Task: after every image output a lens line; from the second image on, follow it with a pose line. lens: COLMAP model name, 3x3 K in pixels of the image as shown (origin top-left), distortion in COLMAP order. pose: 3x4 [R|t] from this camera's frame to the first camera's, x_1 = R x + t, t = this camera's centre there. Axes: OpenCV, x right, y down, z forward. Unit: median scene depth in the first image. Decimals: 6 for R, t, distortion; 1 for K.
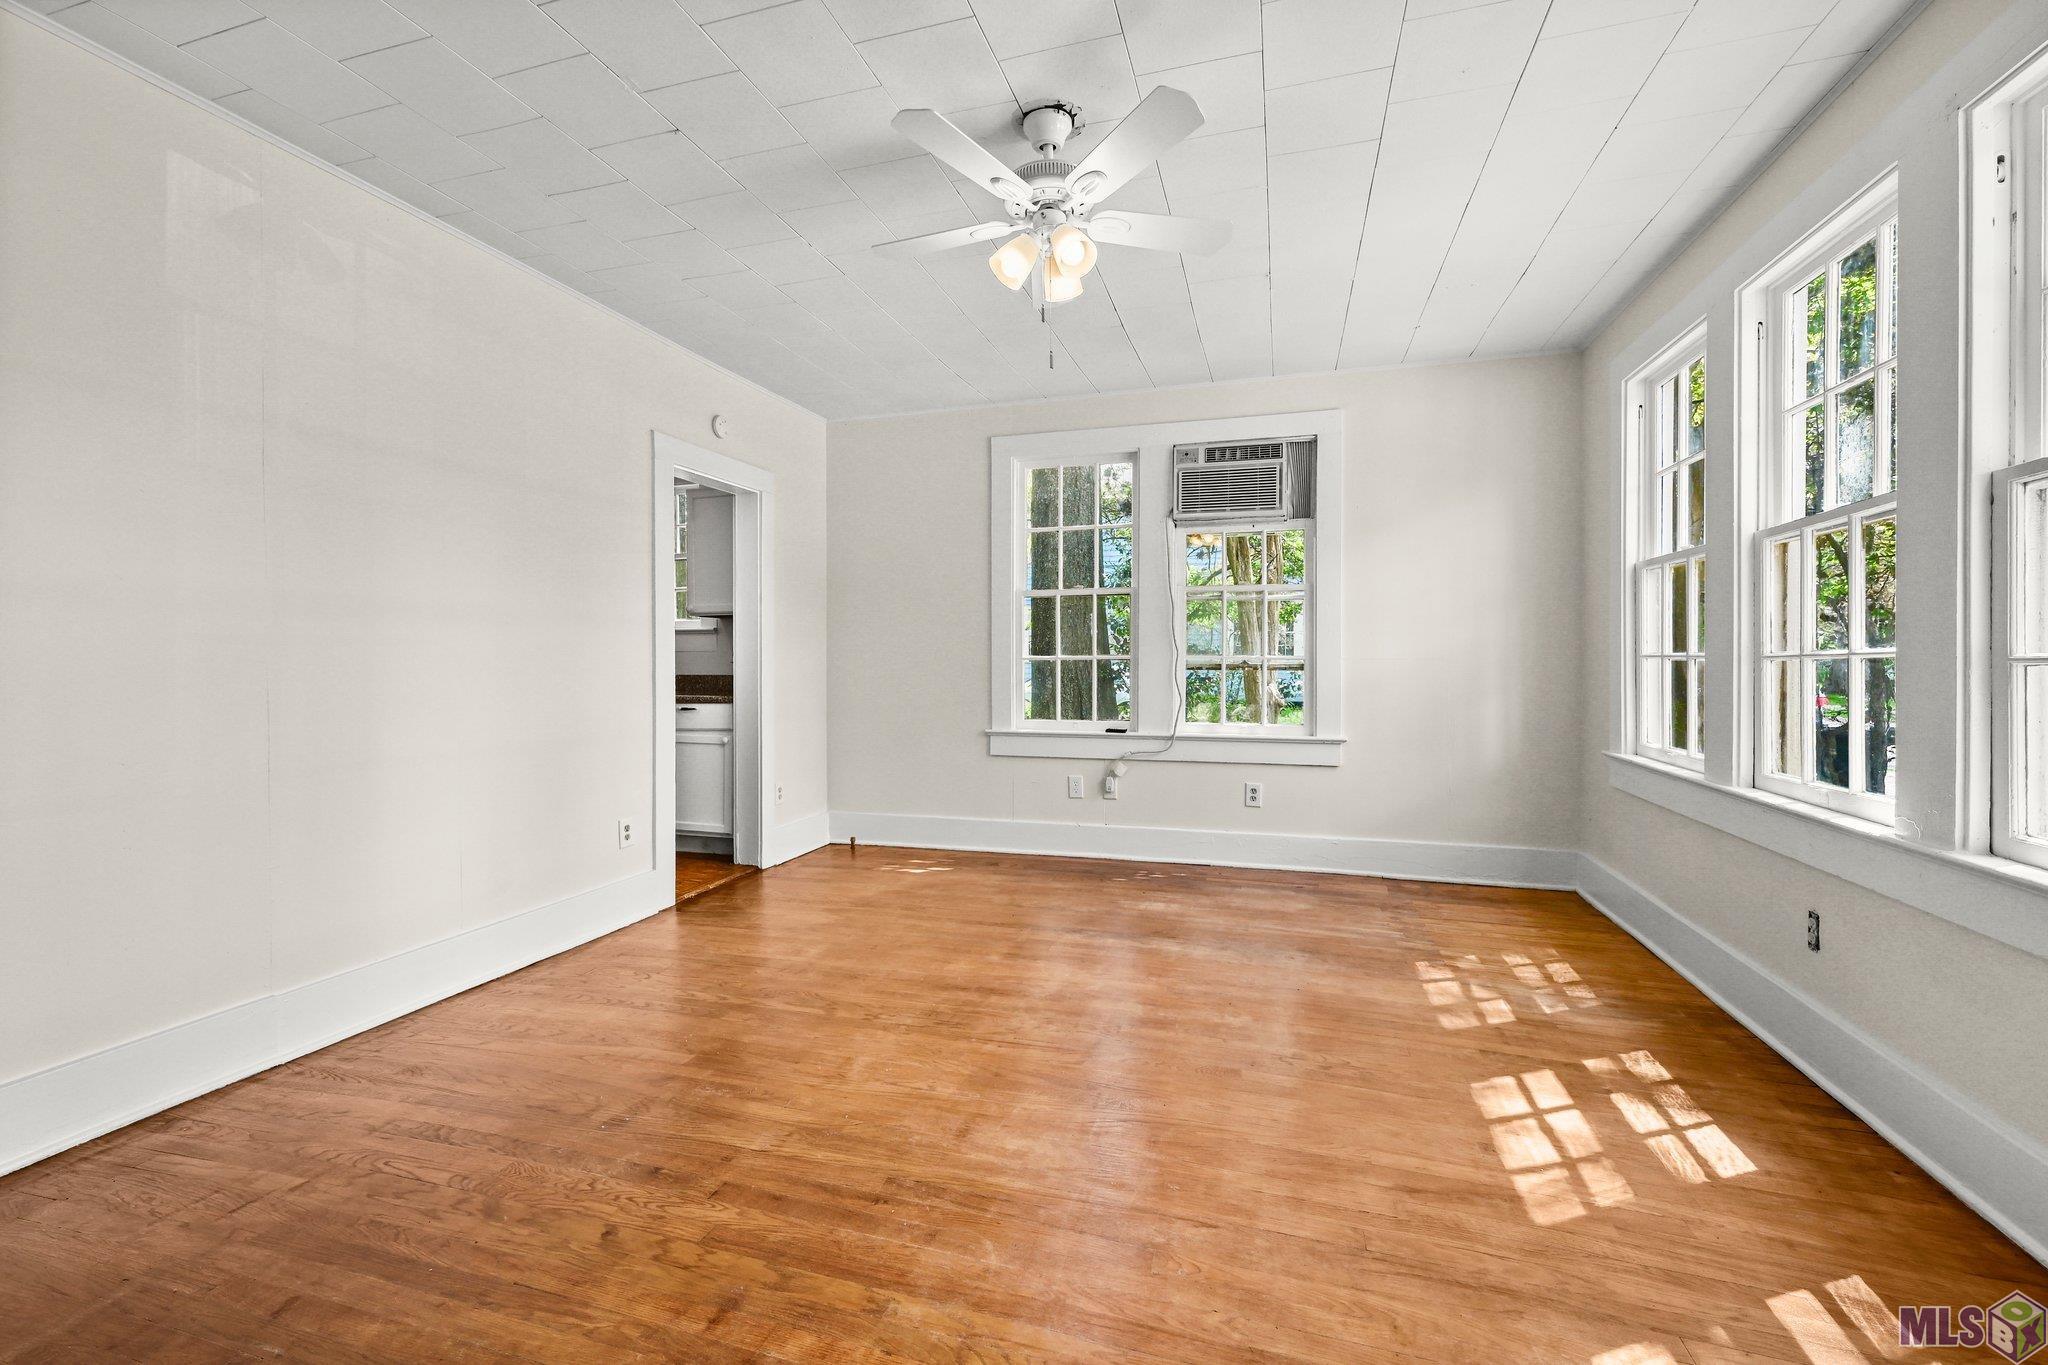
lens RADIAL K [[869.9, 0, 1019.1], [0, 869.9, 669.7], [0, 0, 1]] dist [-0.000360, -0.000015]
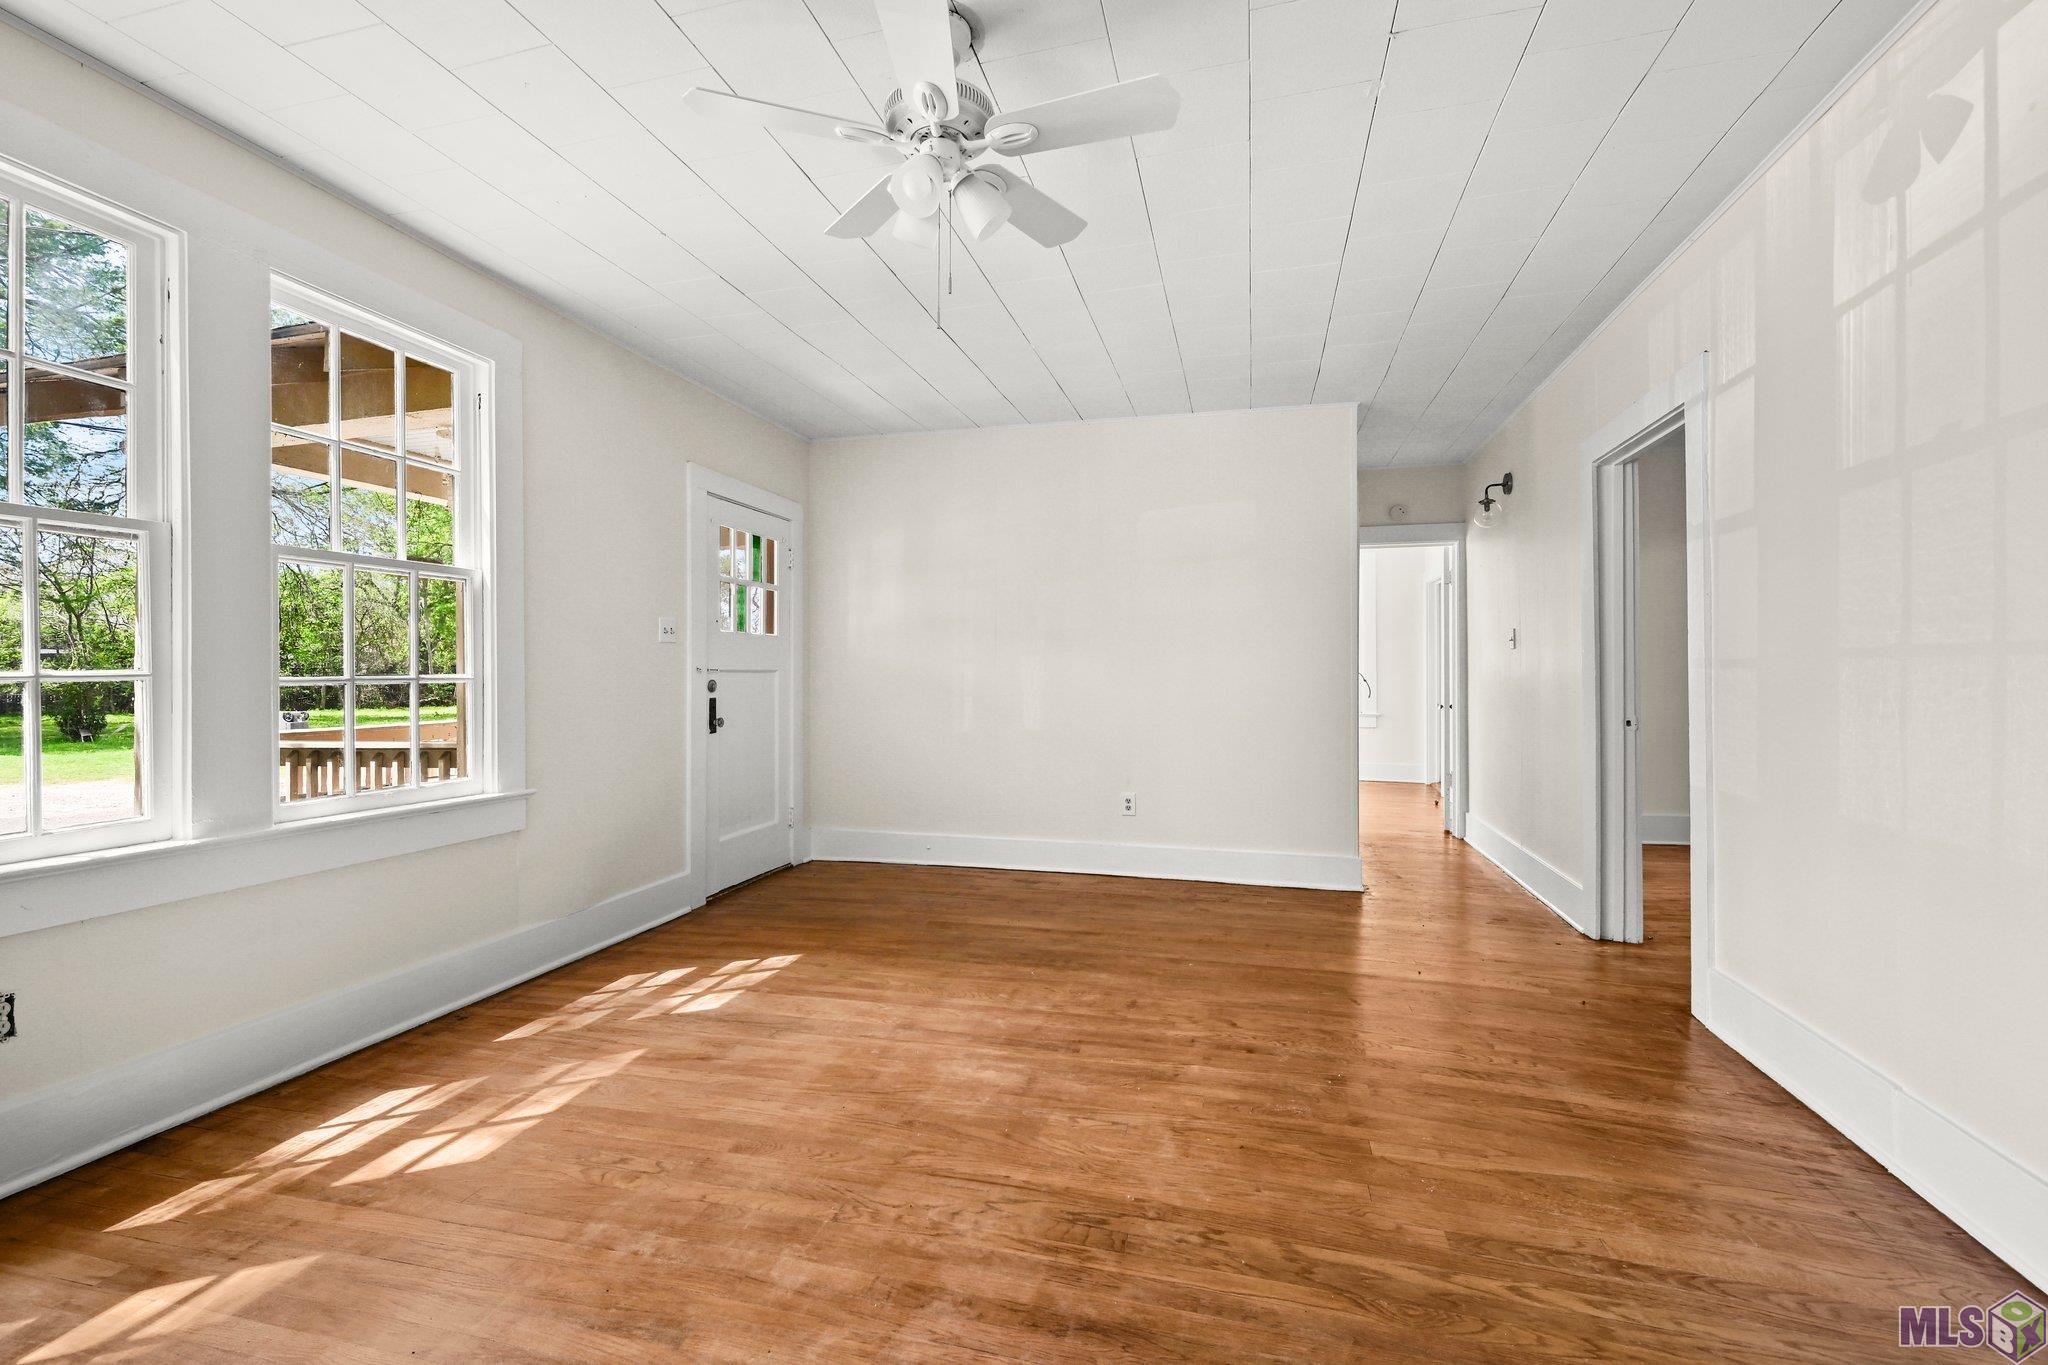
lens RADIAL K [[869.9, 0, 1025.0], [0, 869.9, 675.6], [0, 0, 1]] dist [-0.000360, -0.000015]
pose [[-0.999155, 0.005346, -0.040755, -0.009833], [0.004888, 0.999924, 0.011334, -0.027658], [0.040813, 0.011125, -0.999105, 2.049742]]
